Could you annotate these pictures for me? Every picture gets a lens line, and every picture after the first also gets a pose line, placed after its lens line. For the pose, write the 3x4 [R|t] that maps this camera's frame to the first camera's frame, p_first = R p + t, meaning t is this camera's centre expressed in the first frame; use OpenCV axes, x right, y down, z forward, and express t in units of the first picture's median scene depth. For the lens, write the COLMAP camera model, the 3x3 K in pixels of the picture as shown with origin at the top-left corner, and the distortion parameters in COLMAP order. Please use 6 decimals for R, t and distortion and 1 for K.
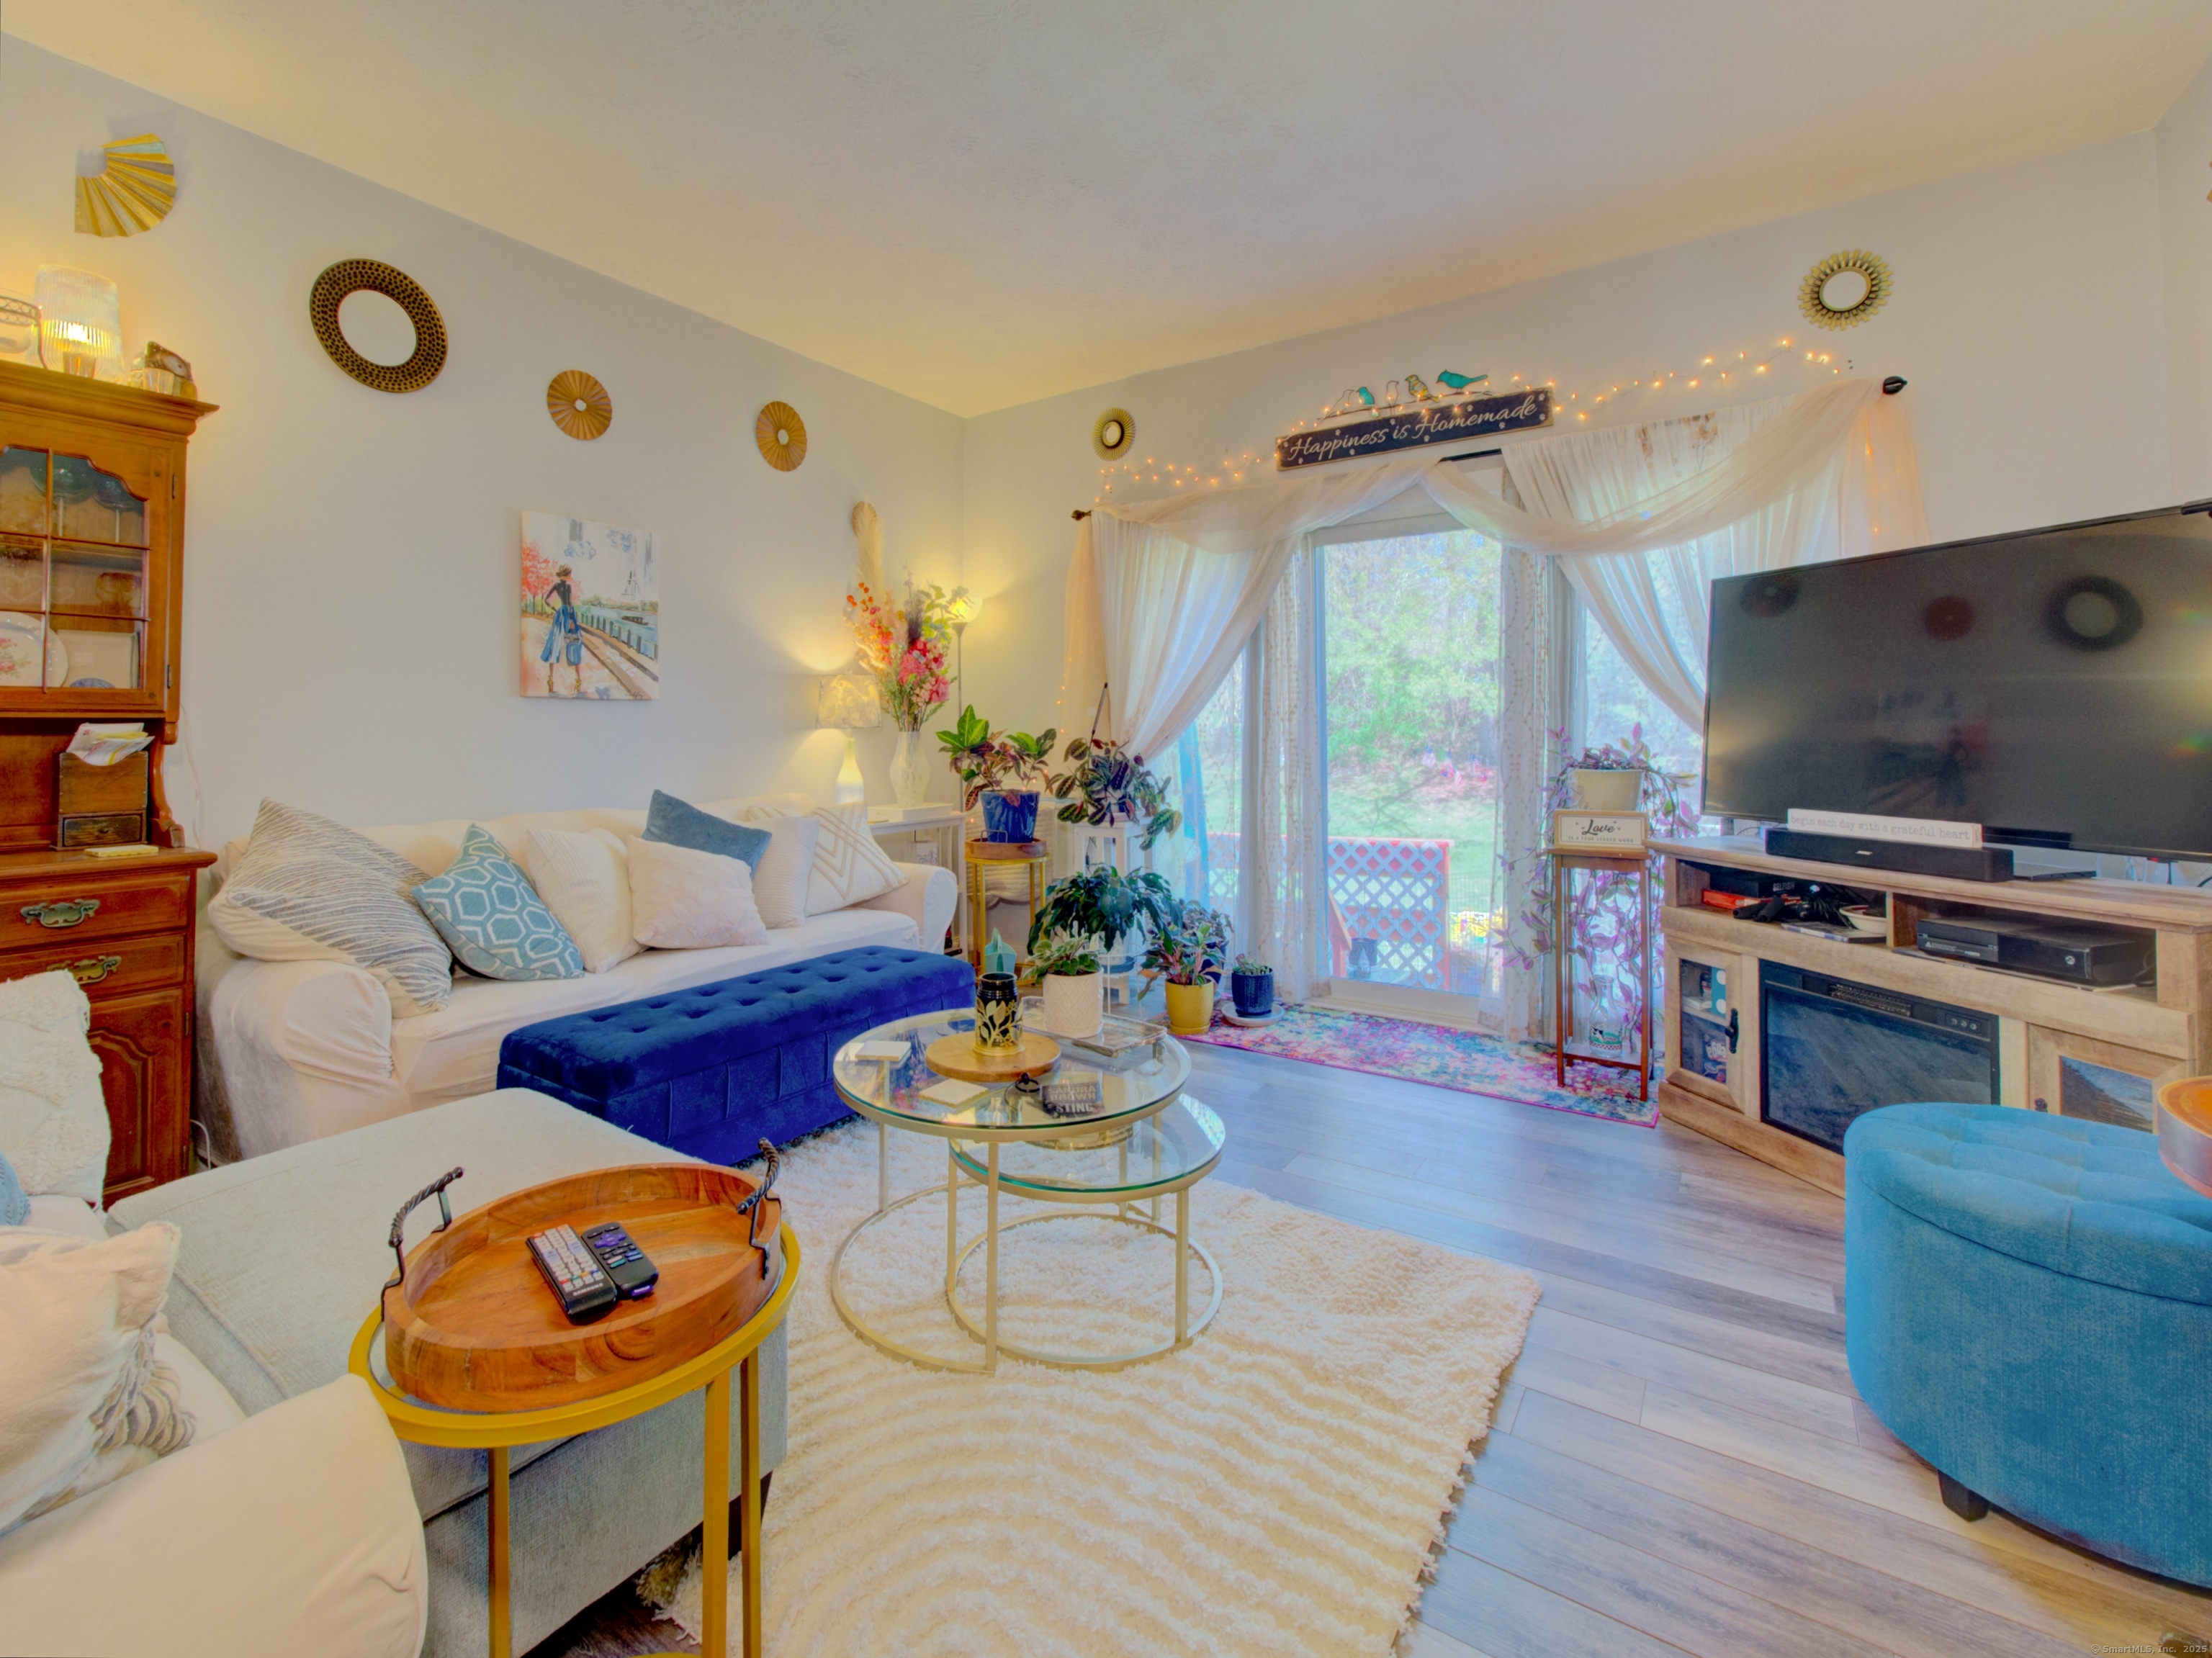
lens RADIAL K [[1030.5, 0, 1030.5], [0, 1030.5, 710.6], [0, 0, 1]] dist [-0.004272, 0.000396]
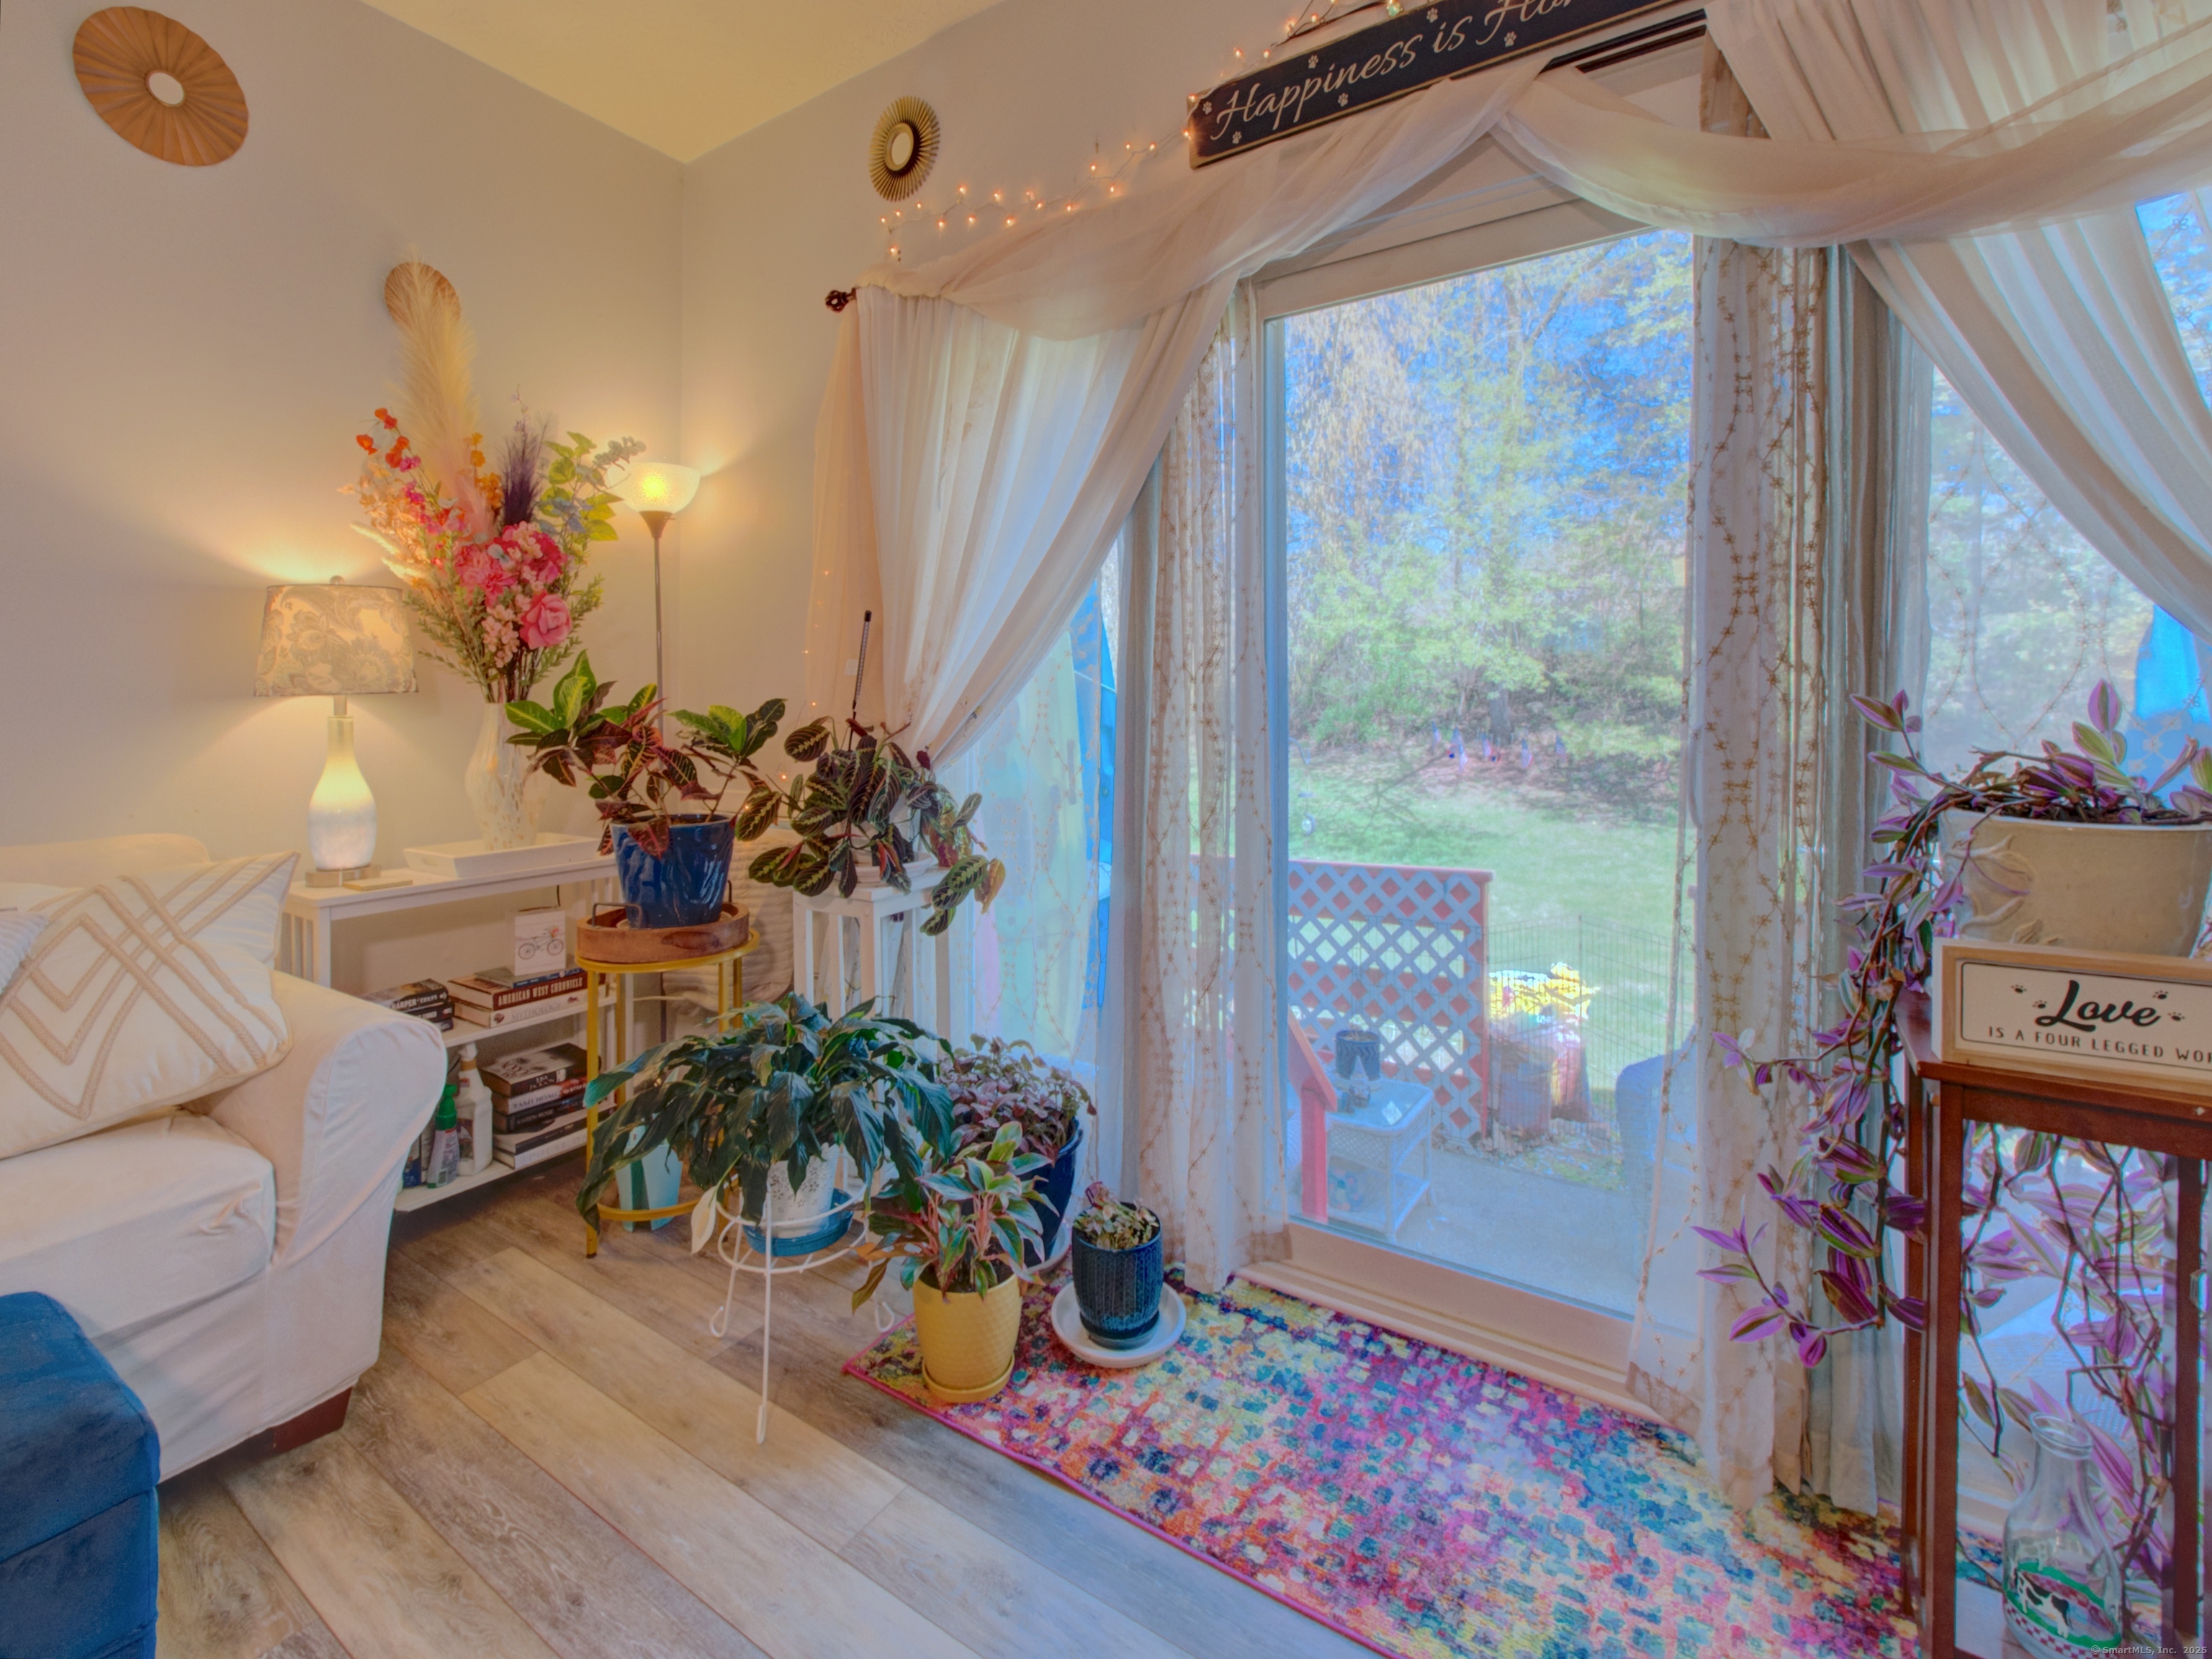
lens RADIAL K [[1060.7, 0, 1041.4], [0, 1060.7, 708.4], [0, 0, 1]] dist [-0.000251, -0.000010]
pose [[0.999802, 0.001799, 0.019797, 0.182316], [-0.002266, 0.999719, 0.023608, 0.012240], [-0.019749, -0.023648, 0.999525, 0.564102]]
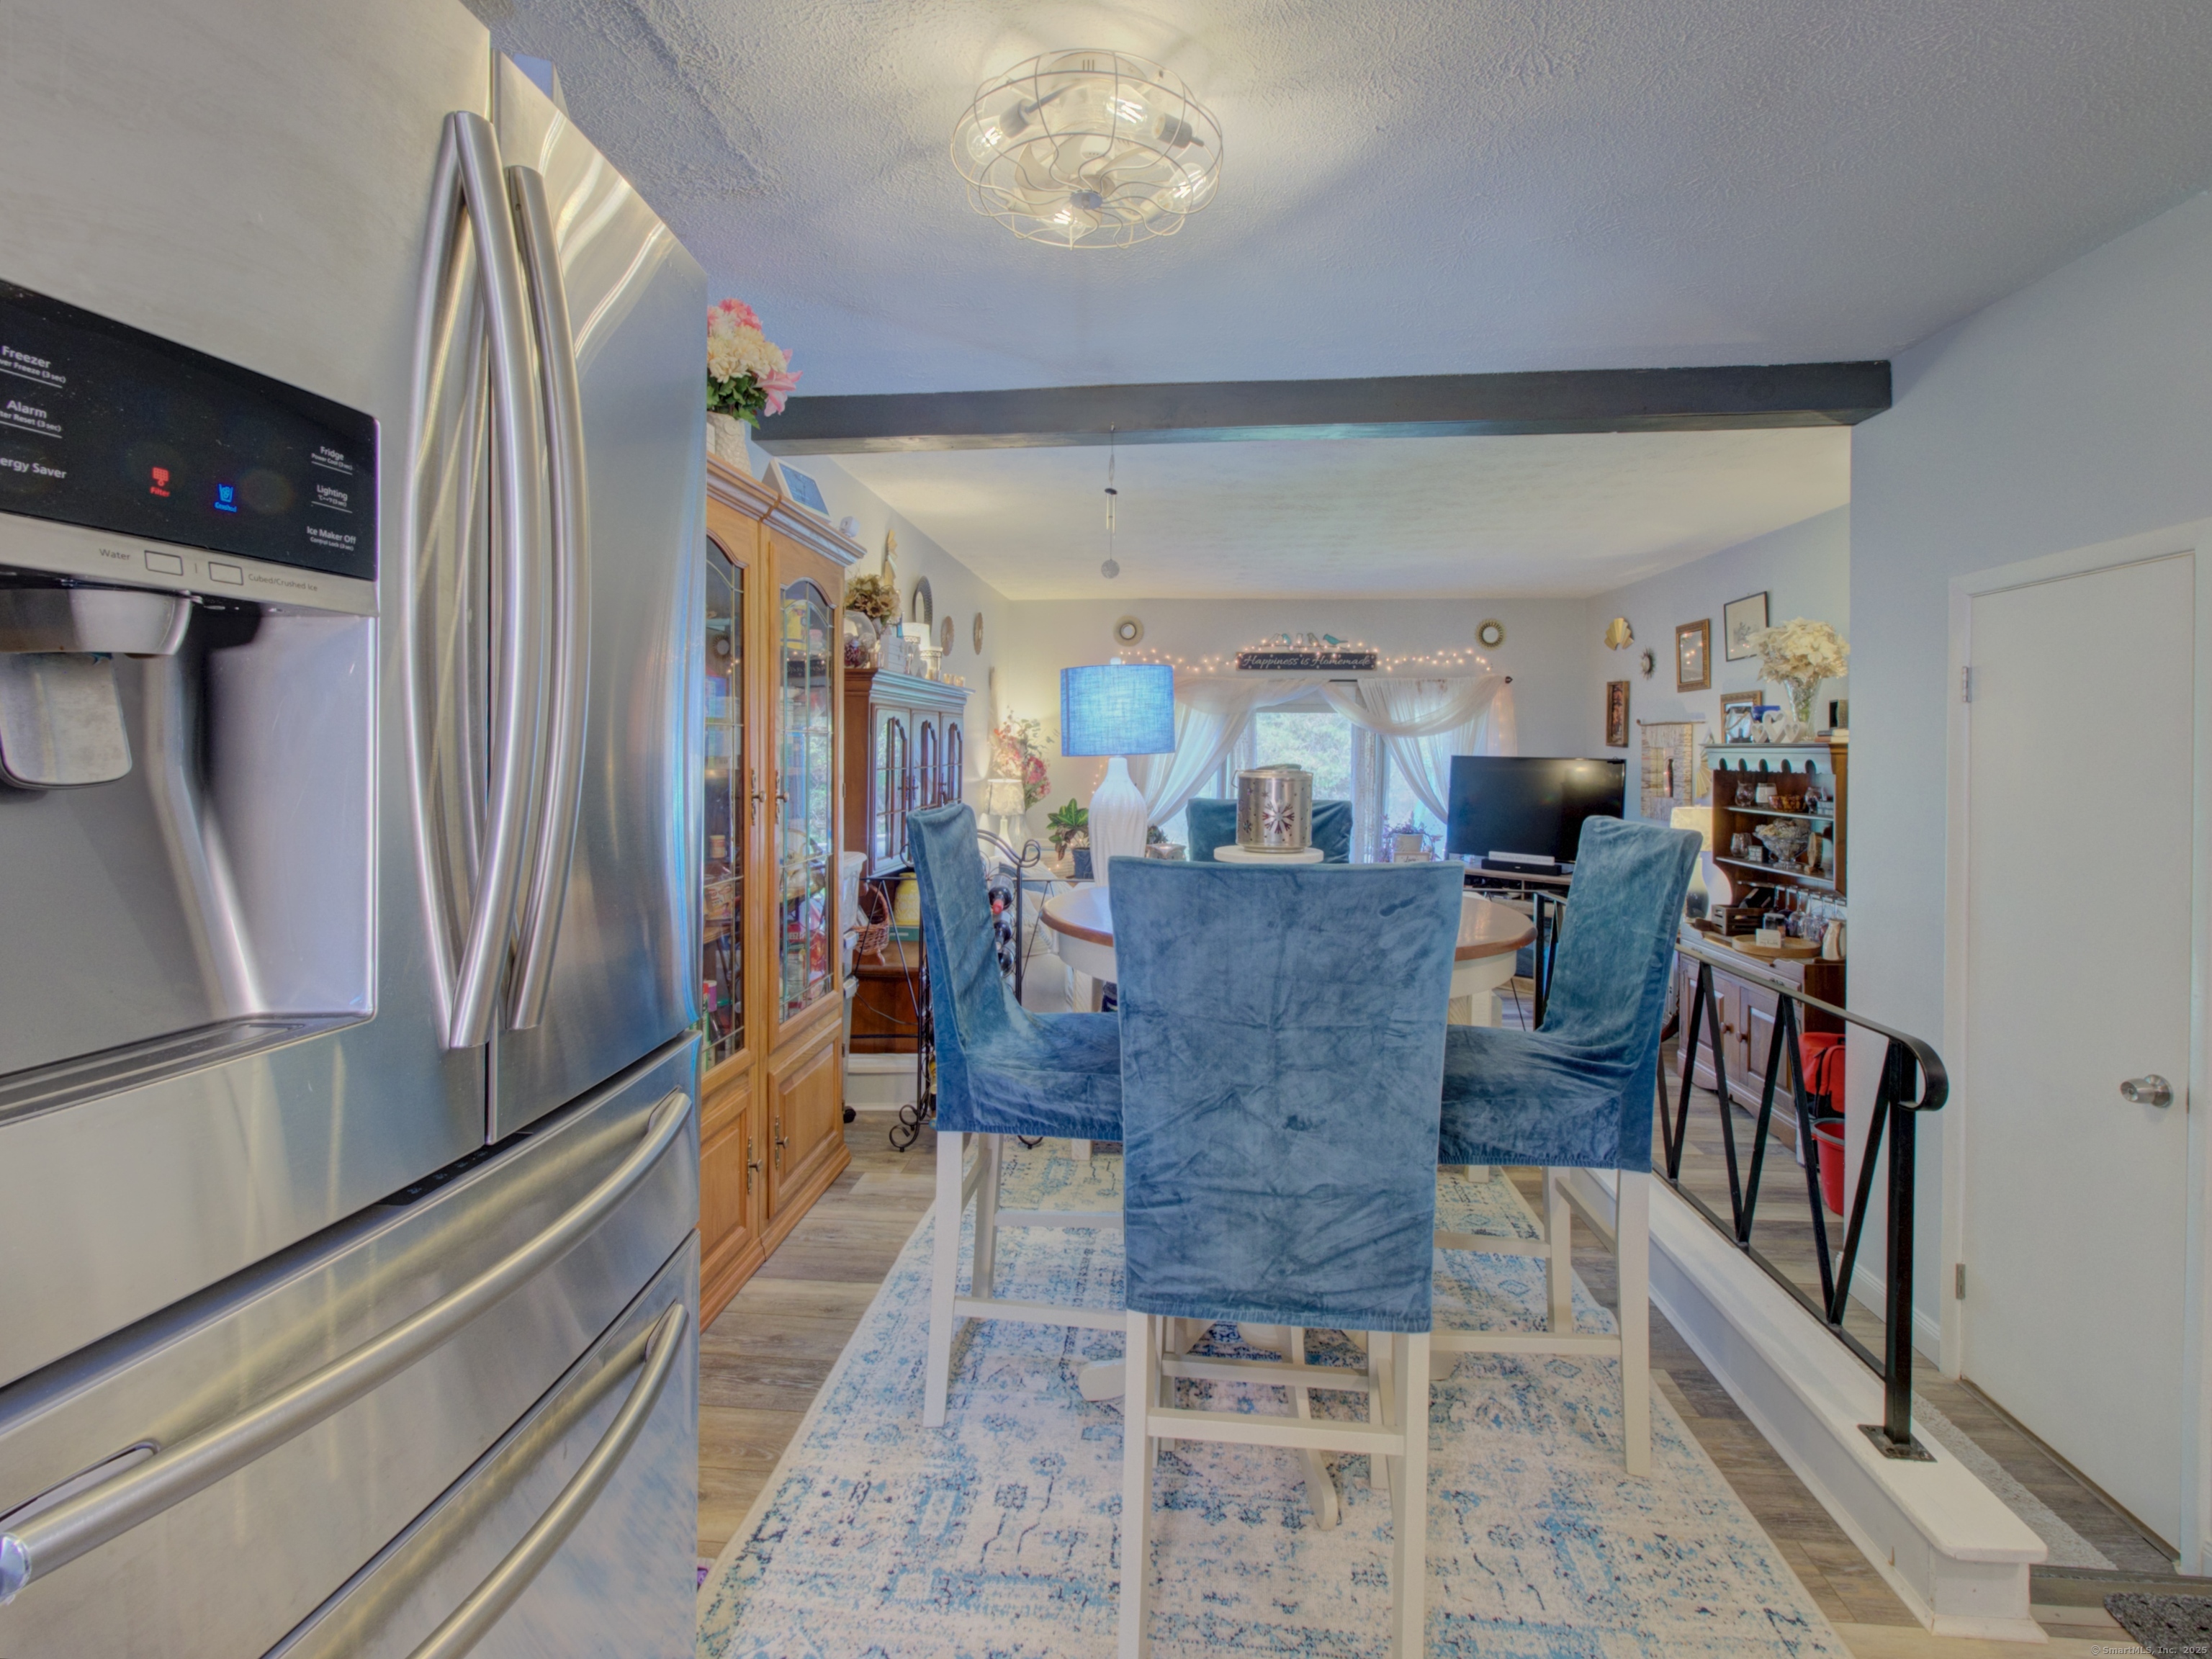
lens RADIAL K [[1011.4, 0, 1112.3], [0, 1011.4, 758.5], [0, 0, 1]] dist [-0.000092, 0.000845]
pose [[0.875873, -0.000876, 0.482541, -0.951110], [-0.016496, 0.999360, 0.031756, -0.146320], [-0.482260, -0.035774, 0.875298, -0.559216]]
